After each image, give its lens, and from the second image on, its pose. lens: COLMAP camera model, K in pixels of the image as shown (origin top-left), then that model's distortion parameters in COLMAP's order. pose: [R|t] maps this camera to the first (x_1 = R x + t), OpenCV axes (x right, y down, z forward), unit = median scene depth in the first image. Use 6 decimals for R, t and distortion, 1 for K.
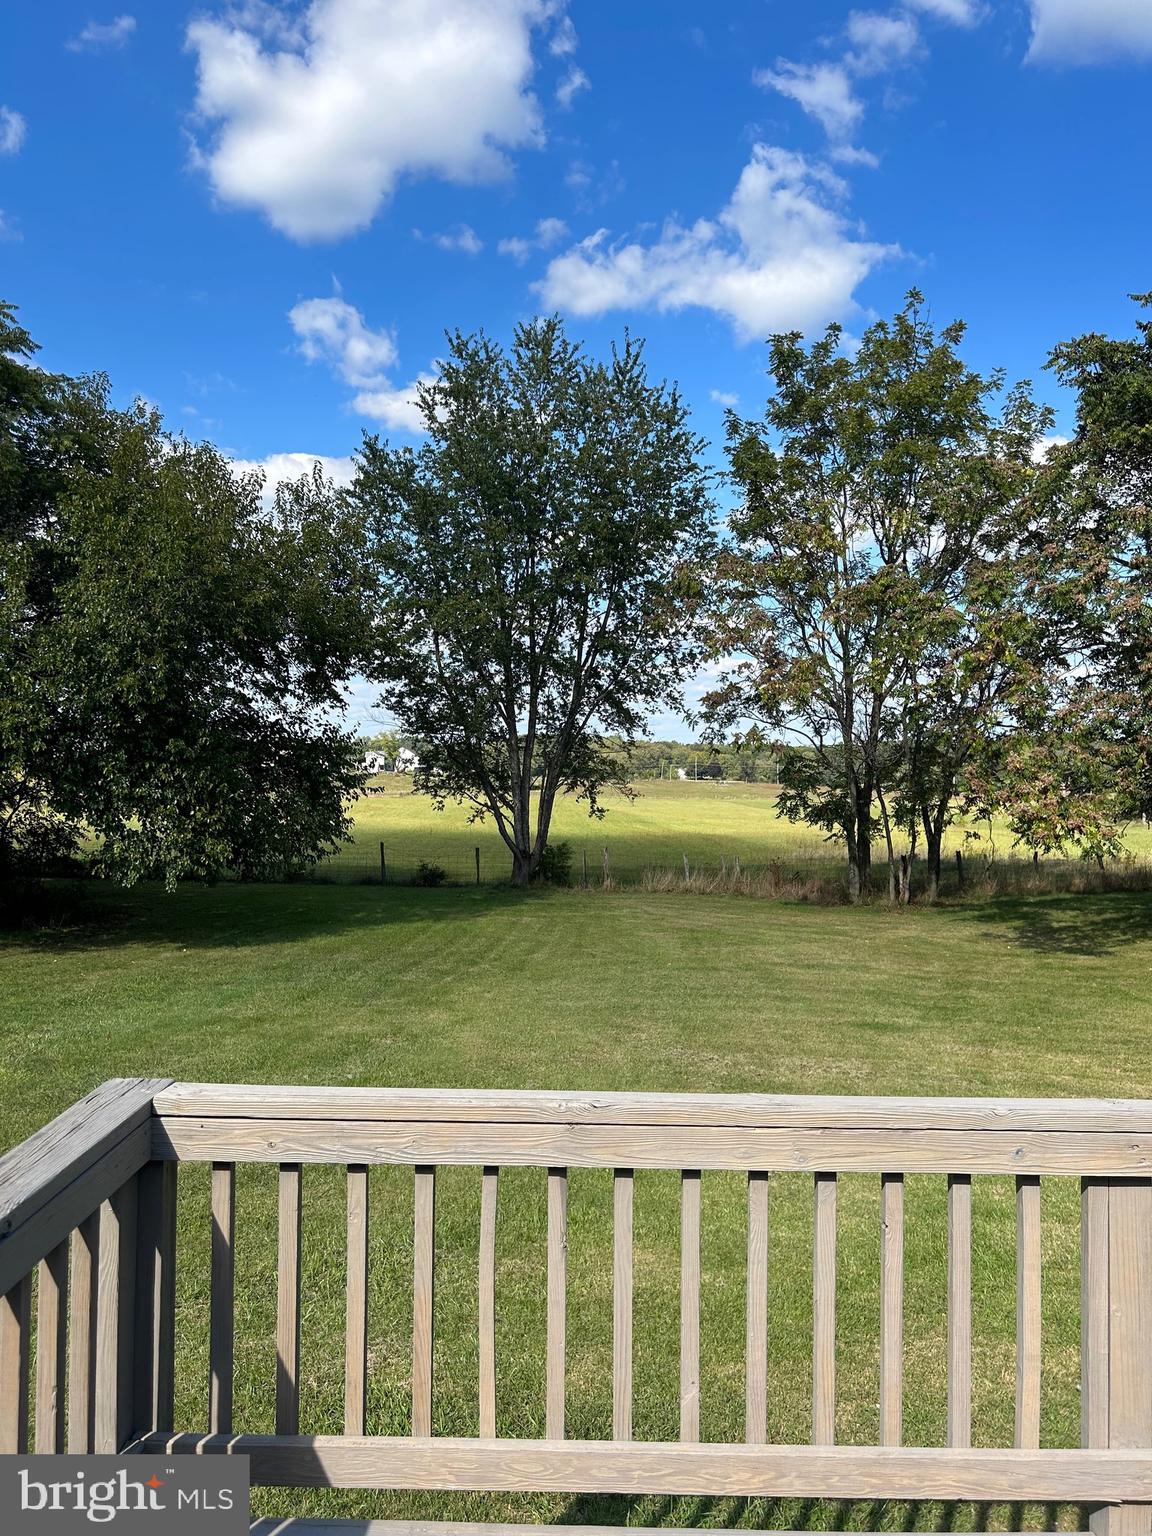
lens RADIAL K [[1153.8, 0, 578.7], [0, 1153.8, 763.1], [0, 0, 1]] dist [0.030483, -0.041887]
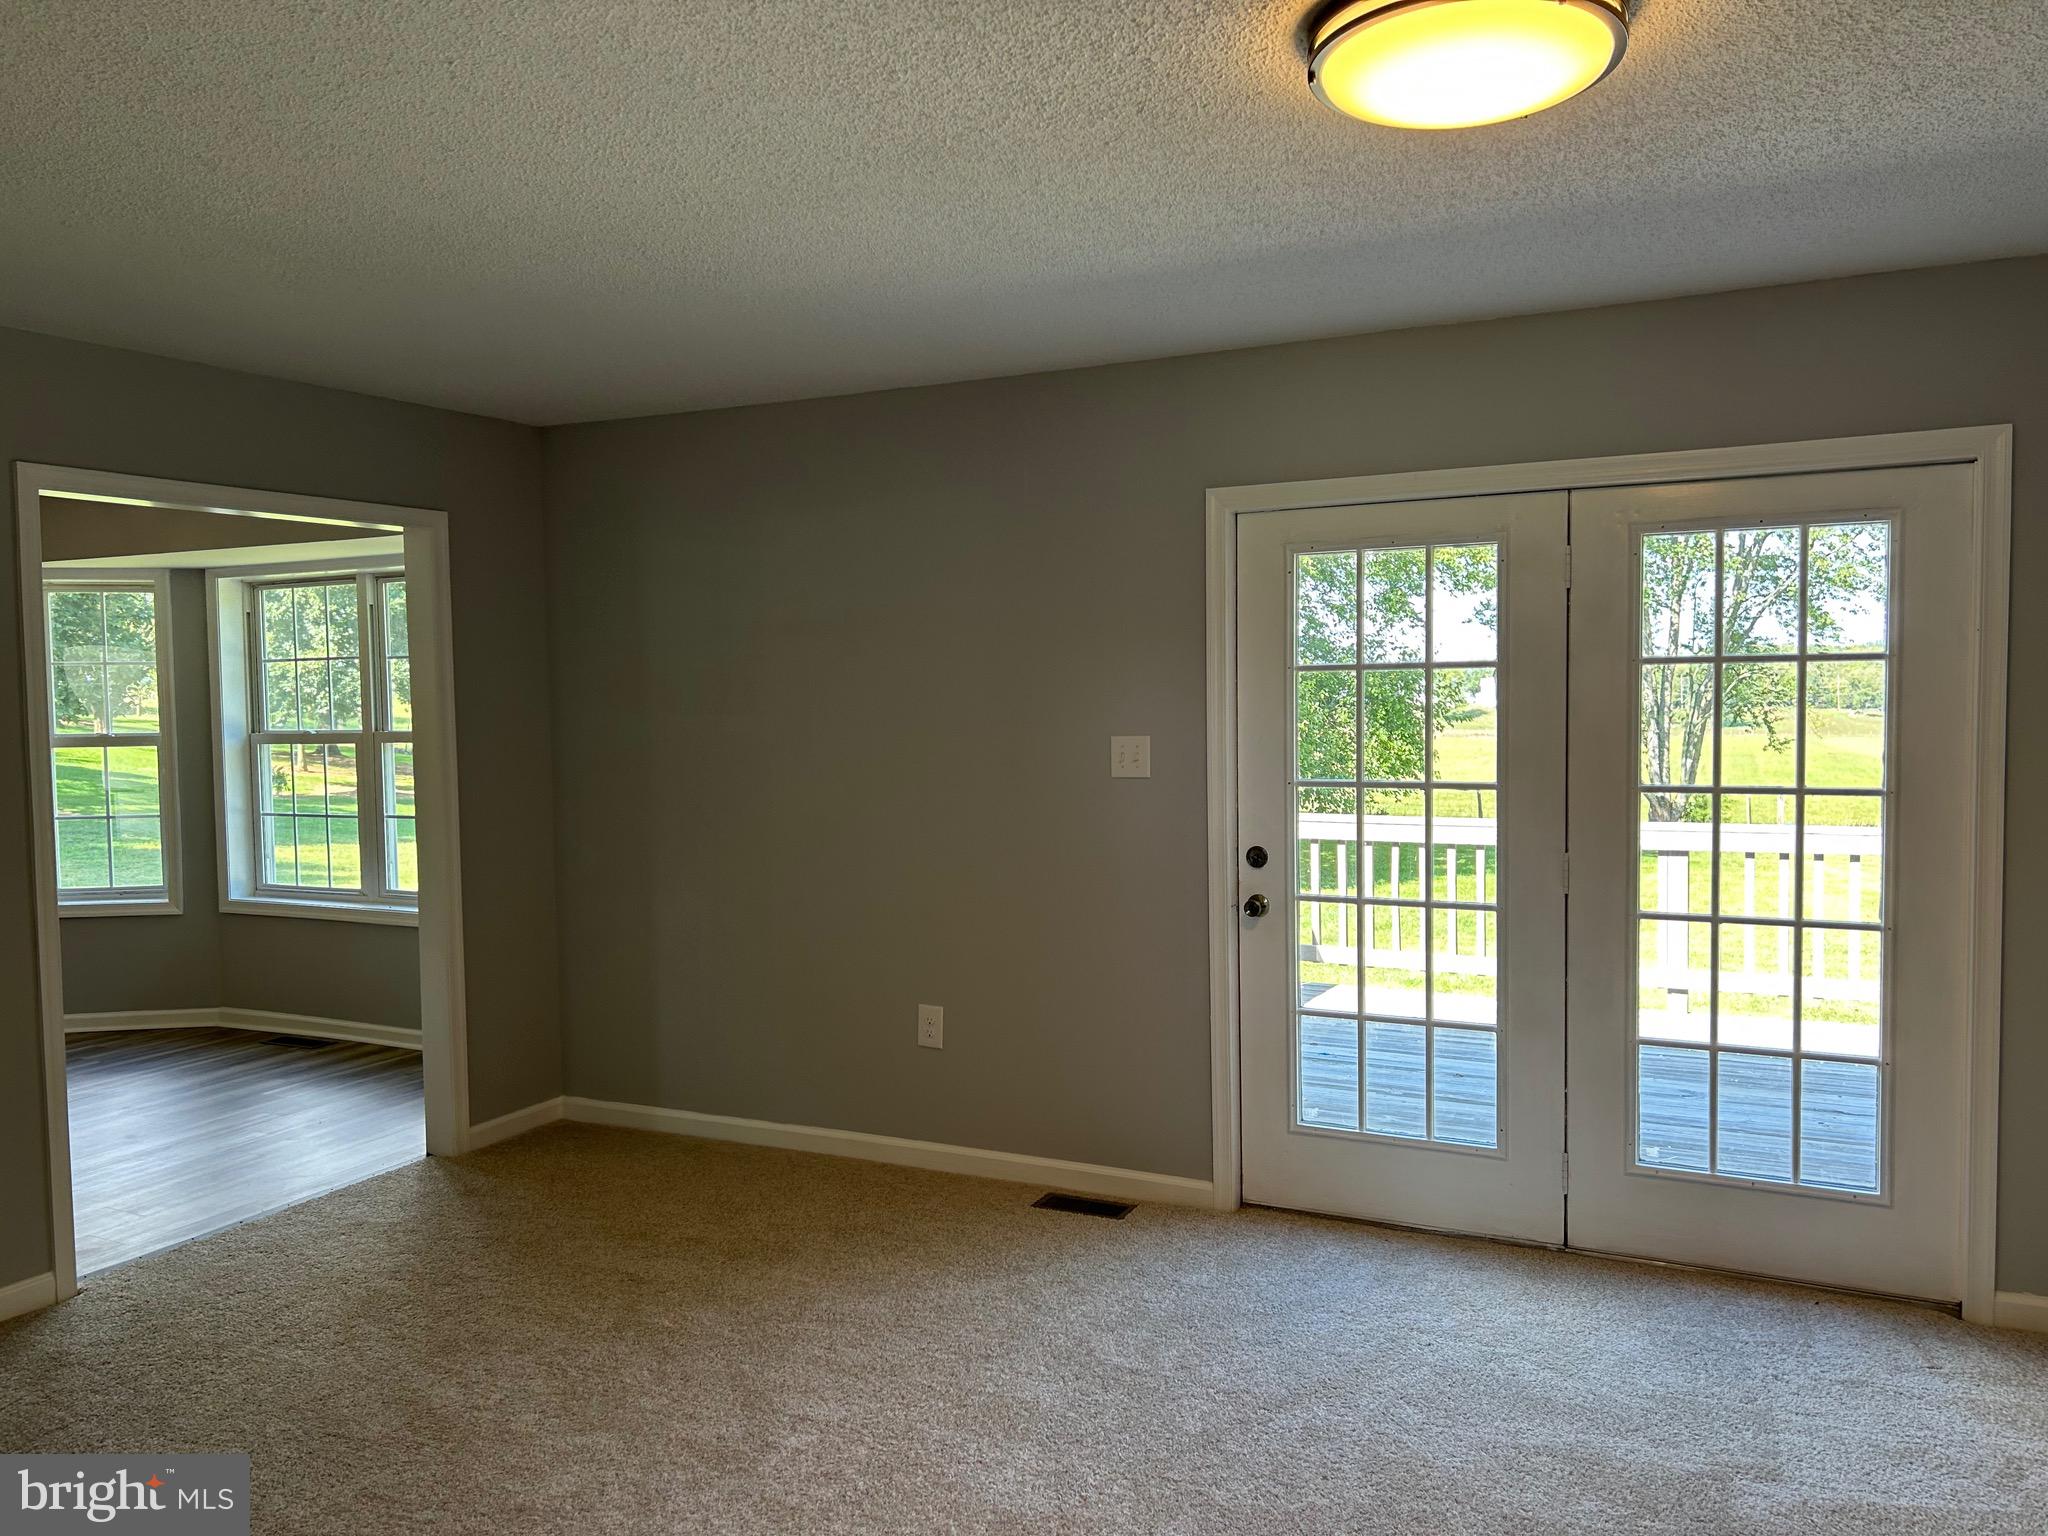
lens RADIAL K [[1538.5, 0, 1011.1], [0, 1538.5, 771.1], [0, 0, 1]] dist [0.030483, -0.041887]
pose [[0.886791, -0.004212, -0.462152, 0.076584], [0.025297, 0.998902, 0.039437, 0.009556], [0.461478, -0.046663, 0.885924, -0.244535]]
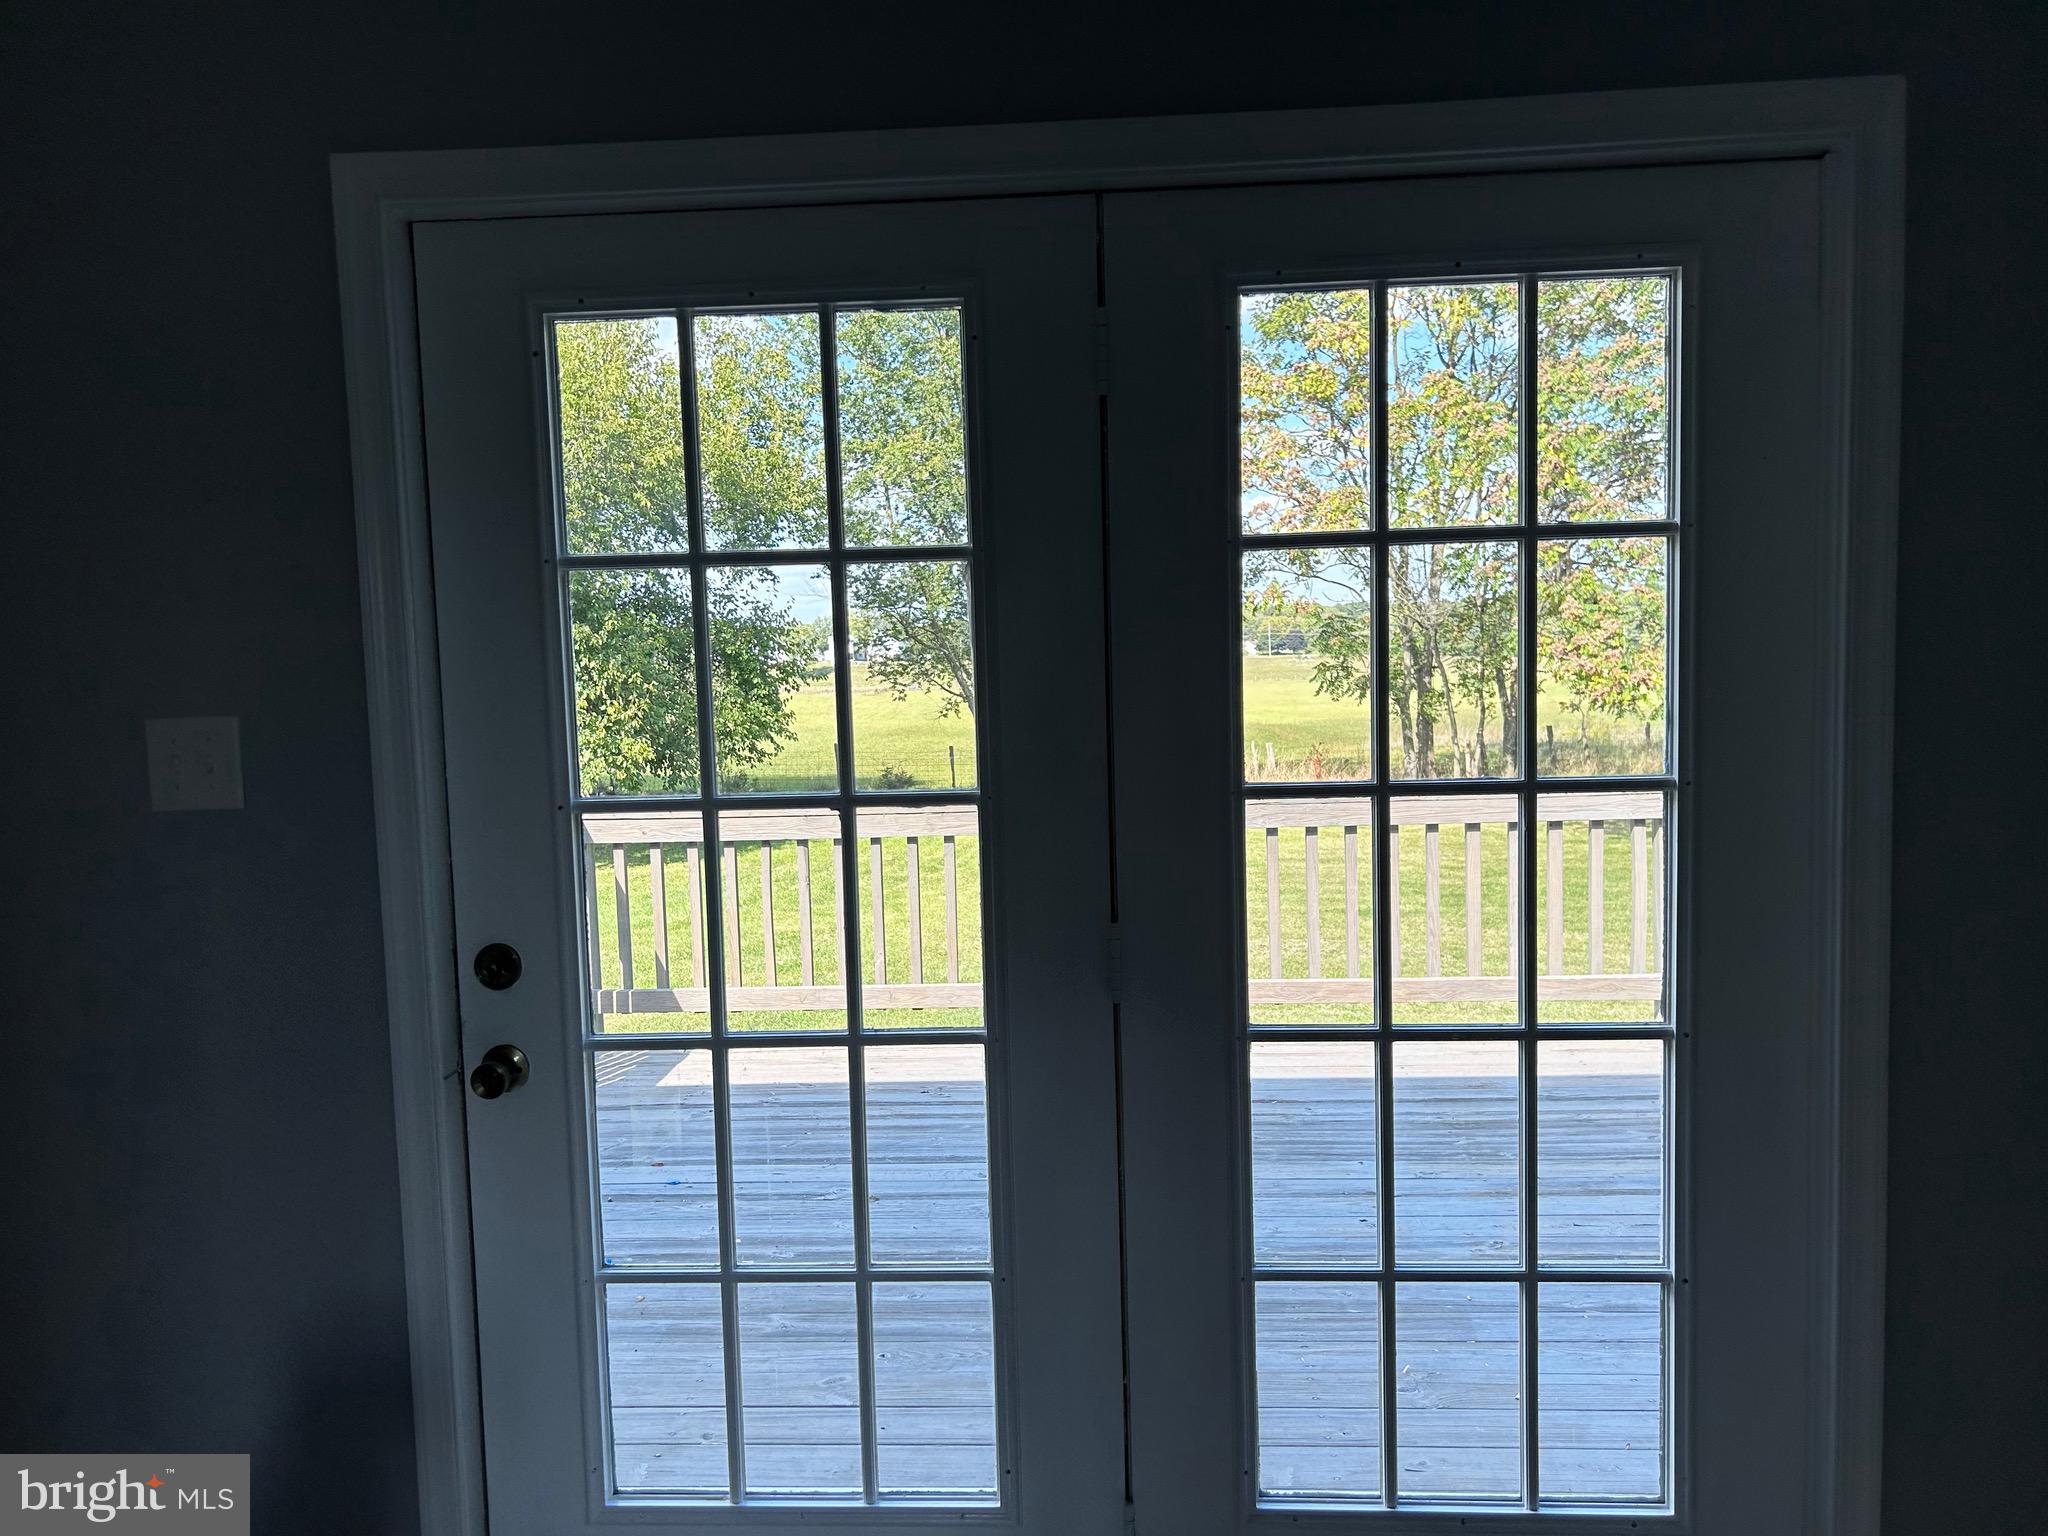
lens RADIAL K [[1538.5, 0, 1014.8], [0, 1538.5, 795.4], [0, 0, 1]] dist [0.030483, -0.041887]
pose [[0.997079, -0.036188, -0.067261, 0.049147], [0.042446, 0.994660, 0.094077, 0.011577], [0.063497, -0.096657, 0.993290, -0.137771]]
